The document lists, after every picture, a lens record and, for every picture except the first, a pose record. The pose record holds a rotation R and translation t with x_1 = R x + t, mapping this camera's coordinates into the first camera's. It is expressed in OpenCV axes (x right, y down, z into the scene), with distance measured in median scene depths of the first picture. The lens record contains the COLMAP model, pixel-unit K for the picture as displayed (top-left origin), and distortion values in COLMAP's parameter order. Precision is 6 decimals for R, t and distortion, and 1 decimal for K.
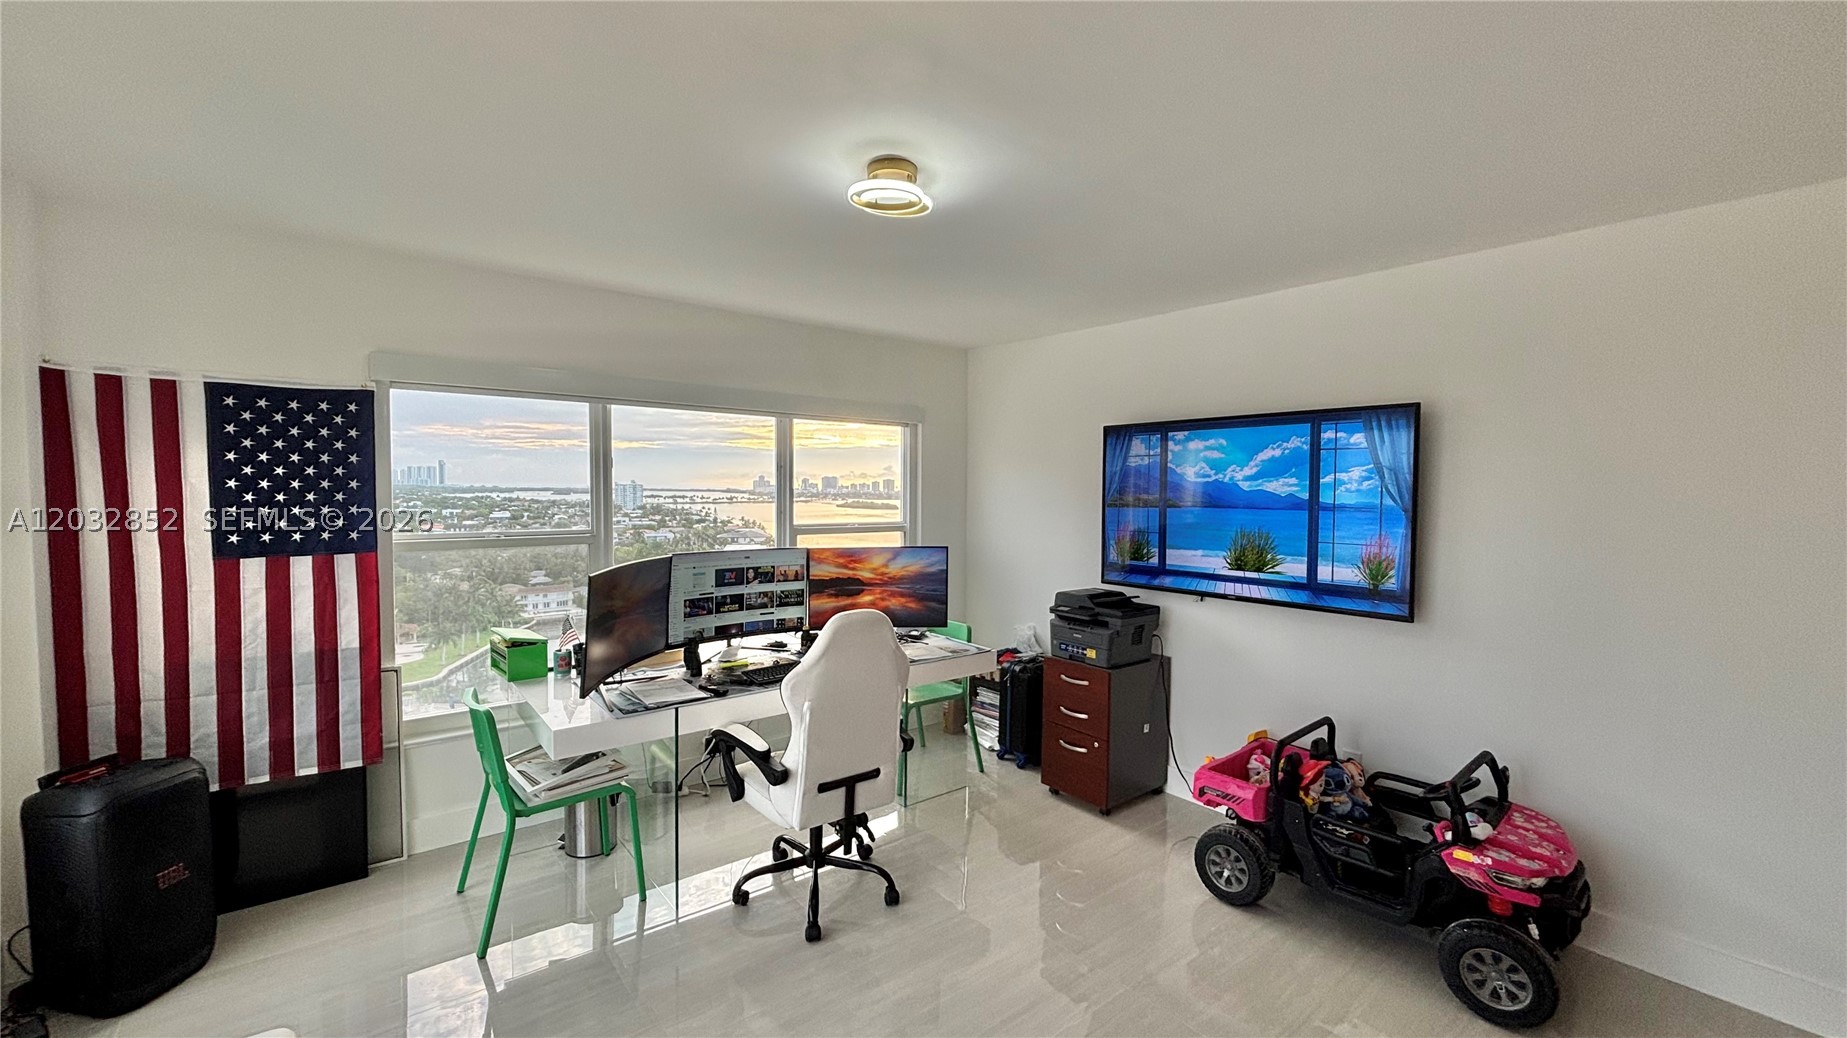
lens RADIAL K [[740.4, 0, 920.7], [0, 740.4, 522.6], [0, 0, 1]] dist [0.000042, -0.000516]
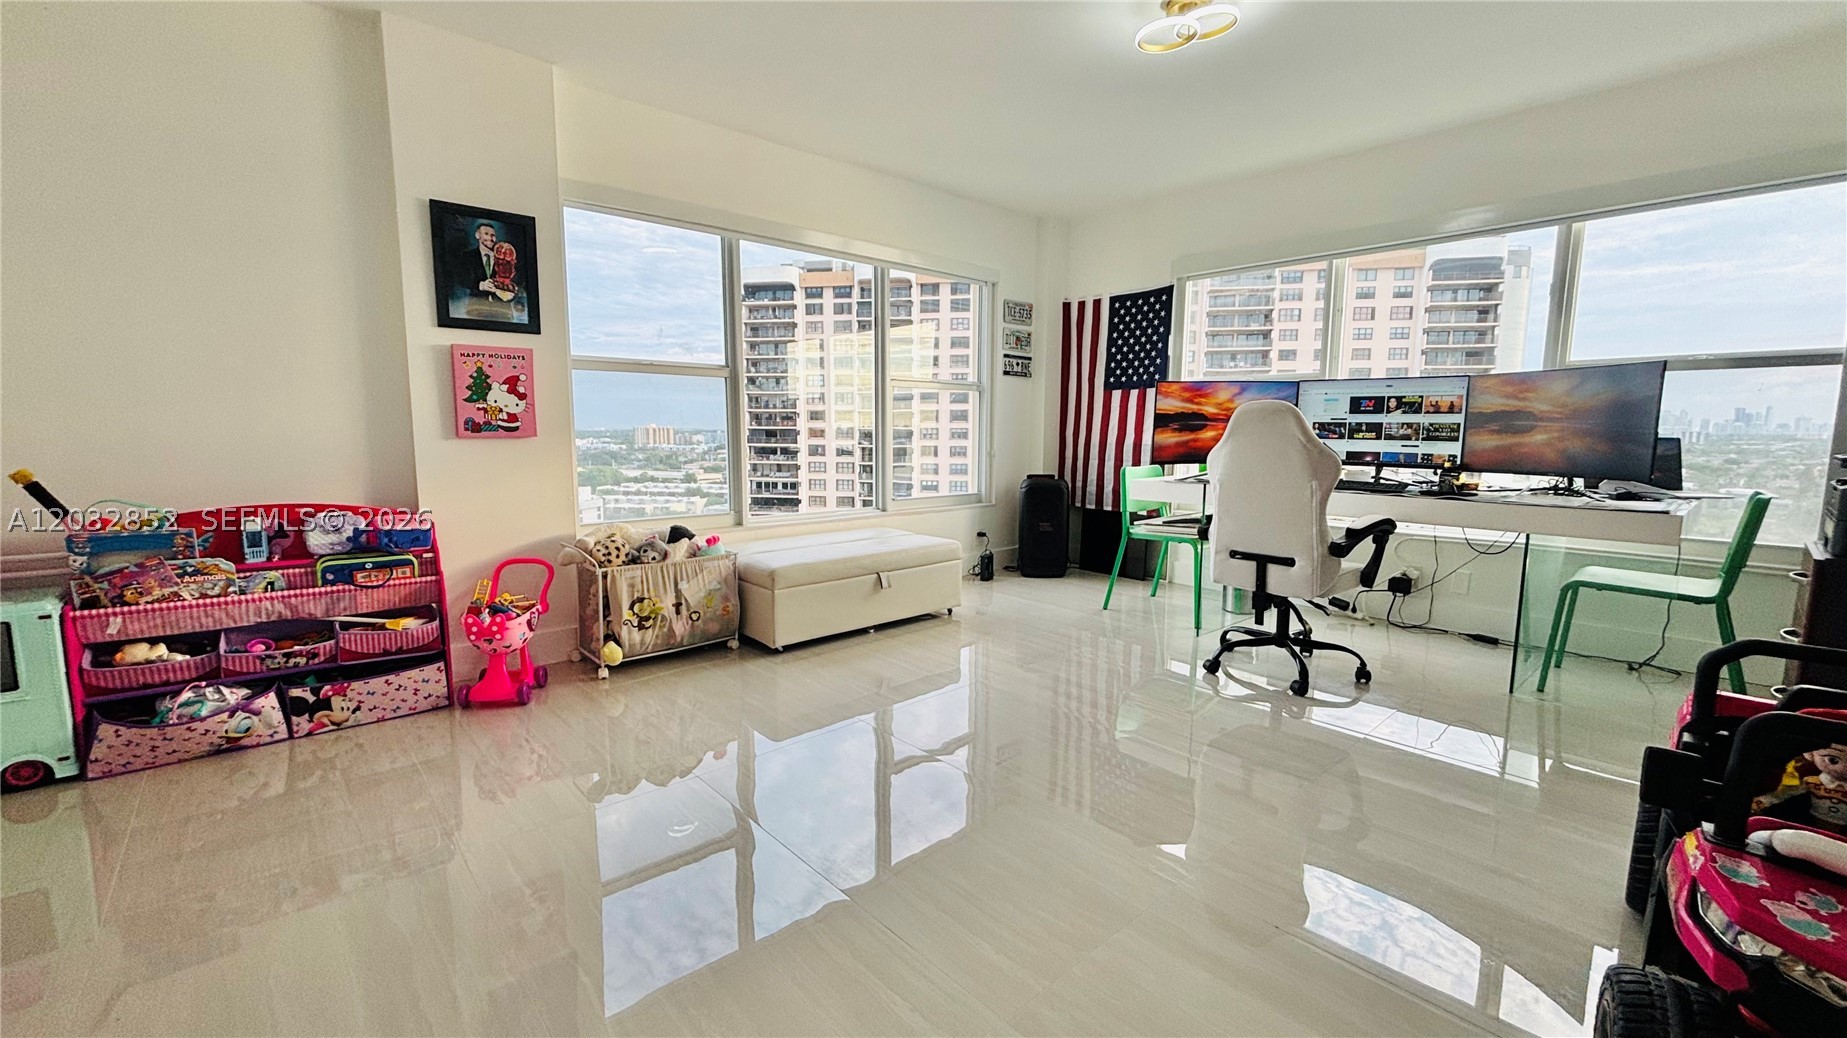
lens RADIAL K [[740.4, 0, 920.7], [0, 740.4, 522.6], [0, 0, 1]] dist [0.000042, -0.000516]
pose [[0.062044, 0.119651, -0.990876, 0.740145], [-0.050810, 0.991880, 0.116590, 0.145962], [0.996779, 0.043112, 0.067619, 0.313177]]
